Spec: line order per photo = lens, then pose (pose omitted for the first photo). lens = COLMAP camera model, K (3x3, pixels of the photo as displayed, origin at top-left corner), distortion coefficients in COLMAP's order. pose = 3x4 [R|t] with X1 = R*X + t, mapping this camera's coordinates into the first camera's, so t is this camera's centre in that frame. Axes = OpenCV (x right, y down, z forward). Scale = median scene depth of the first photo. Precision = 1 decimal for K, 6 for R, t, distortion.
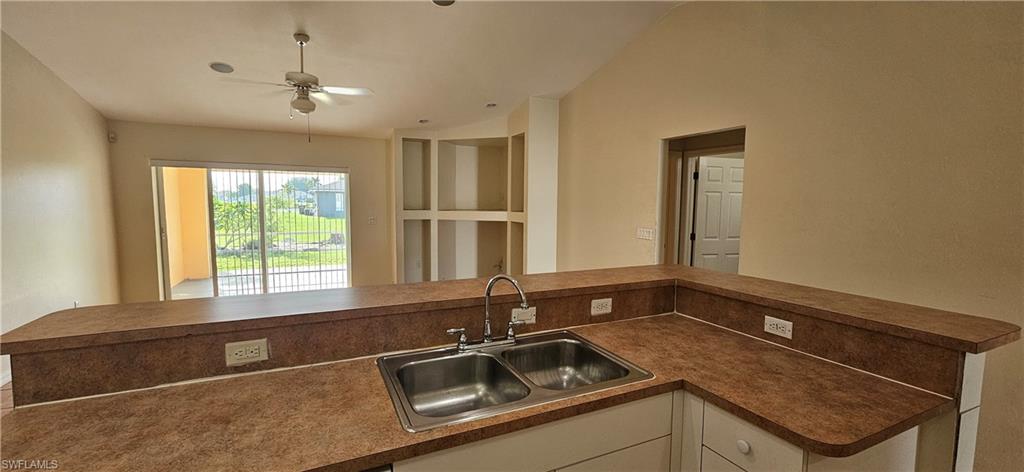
lens RADIAL K [[420.8, 0, 512.0], [0, 420.8, 236.0], [0, 0, 1]] dist [0.000902, 0.000160]
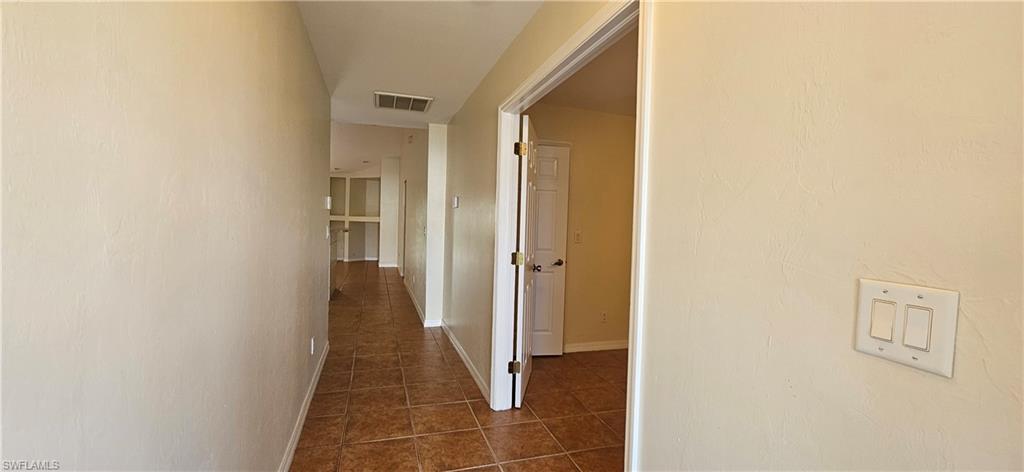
lens RADIAL K [[418.8, 0, 512.0], [0, 418.8, 236.0], [0, 0, 1]] dist [0.002577, 0.000368]
pose [[0.991693, 0.027727, -0.125600, 0.944155], [-0.032543, 0.998805, -0.036452, 0.086765], [0.124439, 0.040237, 0.991411, -0.890009]]
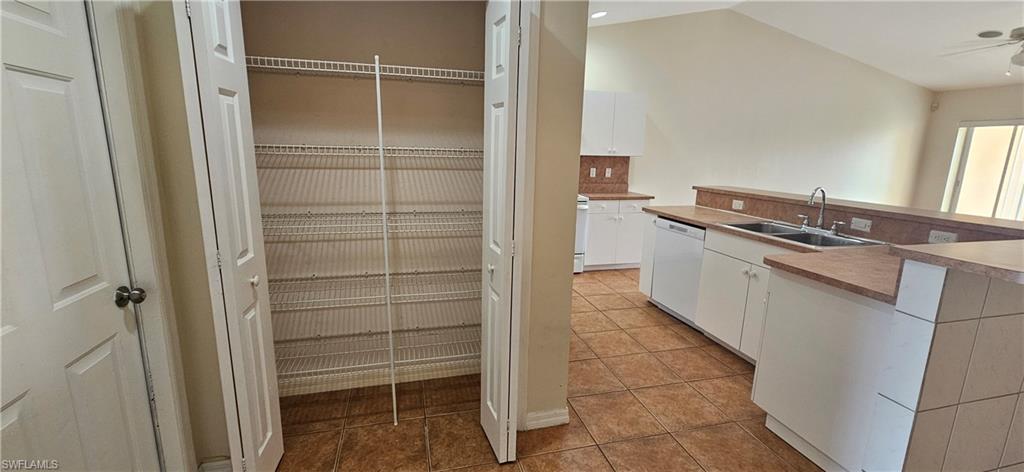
lens RADIAL K [[418.8, 0, 512.0], [0, 418.8, 236.0], [0, 0, 1]] dist [0.002577, 0.000368]
pose [[-0.188453, 0.182546, -0.964968, 0.572940], [-0.105746, 0.973089, 0.204734, 0.019975], [0.976372, 0.140625, -0.164078, 0.020766]]
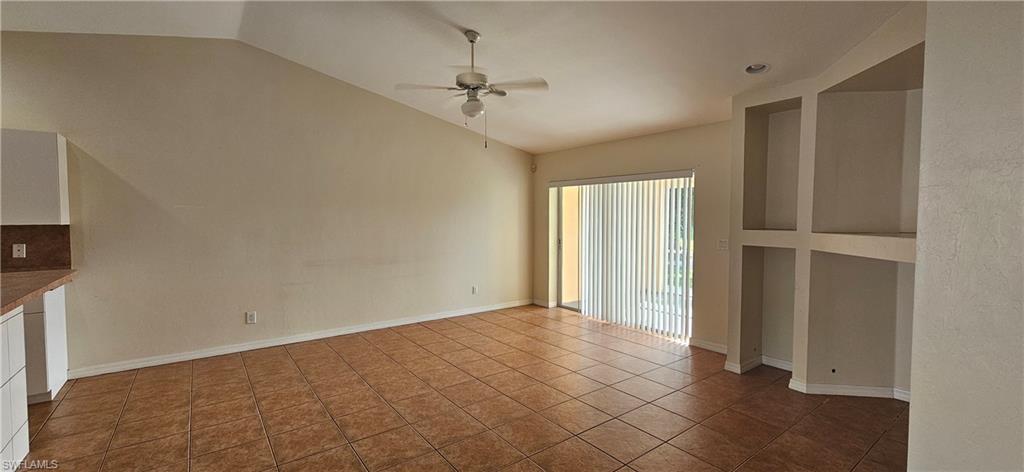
lens RADIAL K [[418.8, 0, 512.0], [0, 418.8, 236.0], [0, 0, 1]] dist [0.002577, 0.000368]
pose [[0.201999, 0.037808, -0.978656, 0.307920], [-0.082630, 0.996350, 0.021437, -0.046694], [0.975894, 0.076536, 0.204386, 0.676656]]
